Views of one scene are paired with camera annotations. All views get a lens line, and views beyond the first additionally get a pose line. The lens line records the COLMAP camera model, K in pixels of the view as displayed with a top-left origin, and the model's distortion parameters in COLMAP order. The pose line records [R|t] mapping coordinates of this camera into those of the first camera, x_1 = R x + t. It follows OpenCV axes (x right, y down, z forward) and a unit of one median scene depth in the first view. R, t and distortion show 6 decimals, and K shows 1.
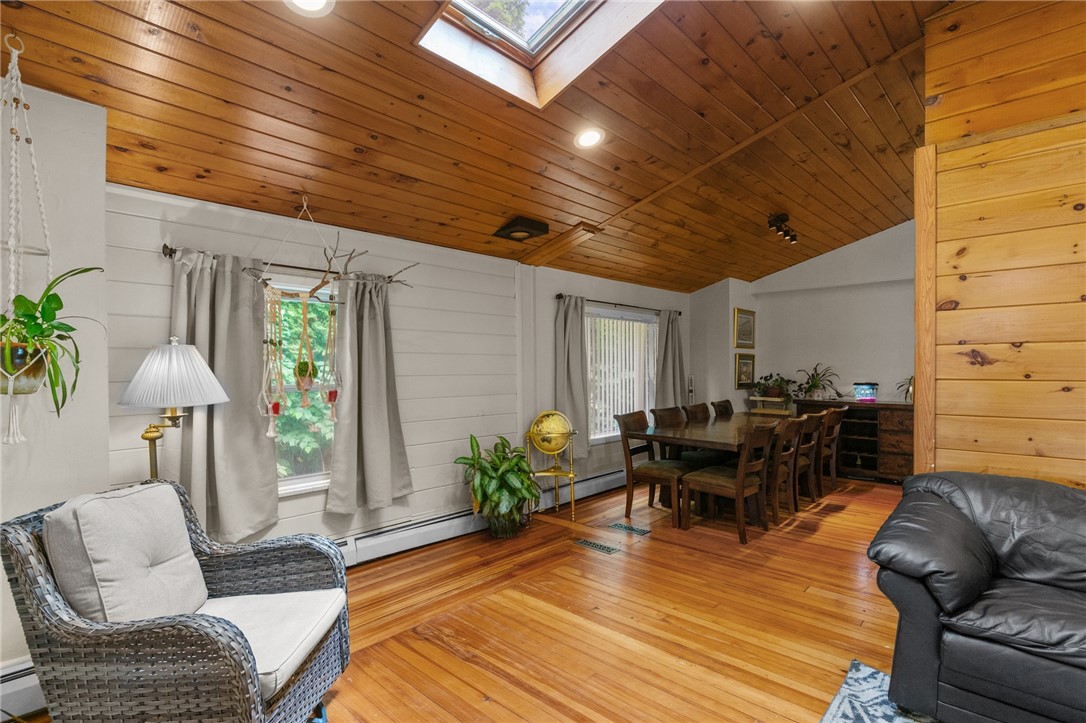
lens RADIAL K [[528.3, 0, 545.3], [0, 528.3, 369.1], [0, 0, 1]] dist [0.004110, -0.000007]
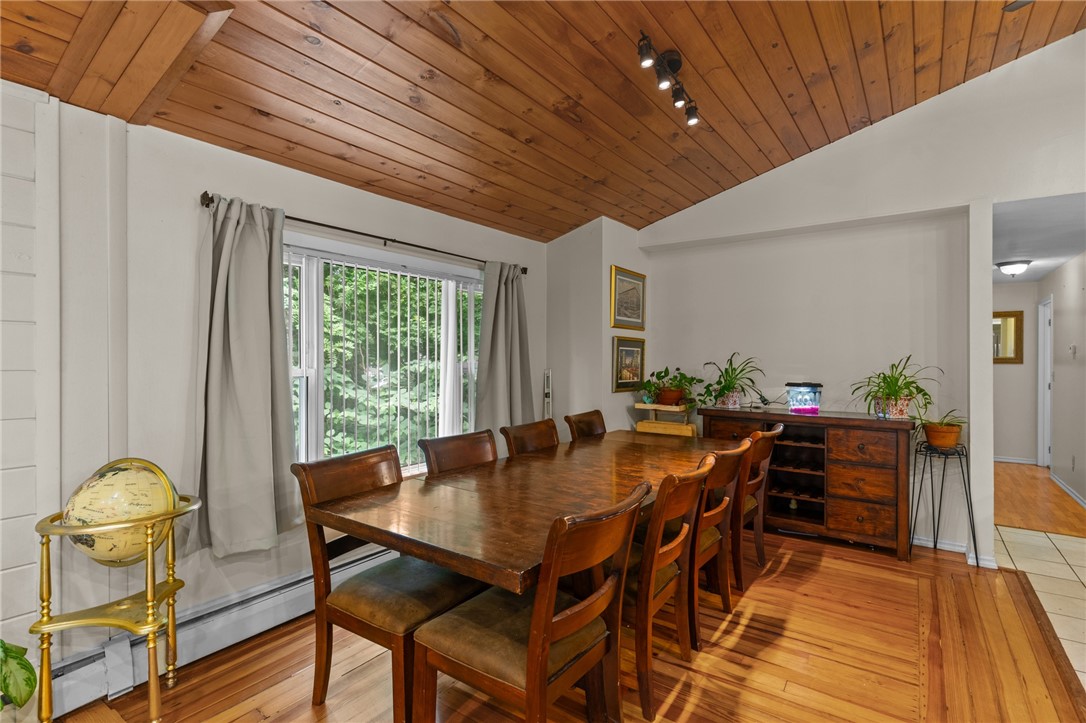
lens RADIAL K [[528.3, 0, 545.9], [0, 528.3, 358.2], [0, 0, 1]] dist [0.004110, -0.000007]
pose [[0.990534, 0.004876, 0.137179, 0.250121], [-0.003902, 0.999965, -0.007367, 0.002265], [-0.137210, 0.006762, 0.990519, 0.491974]]
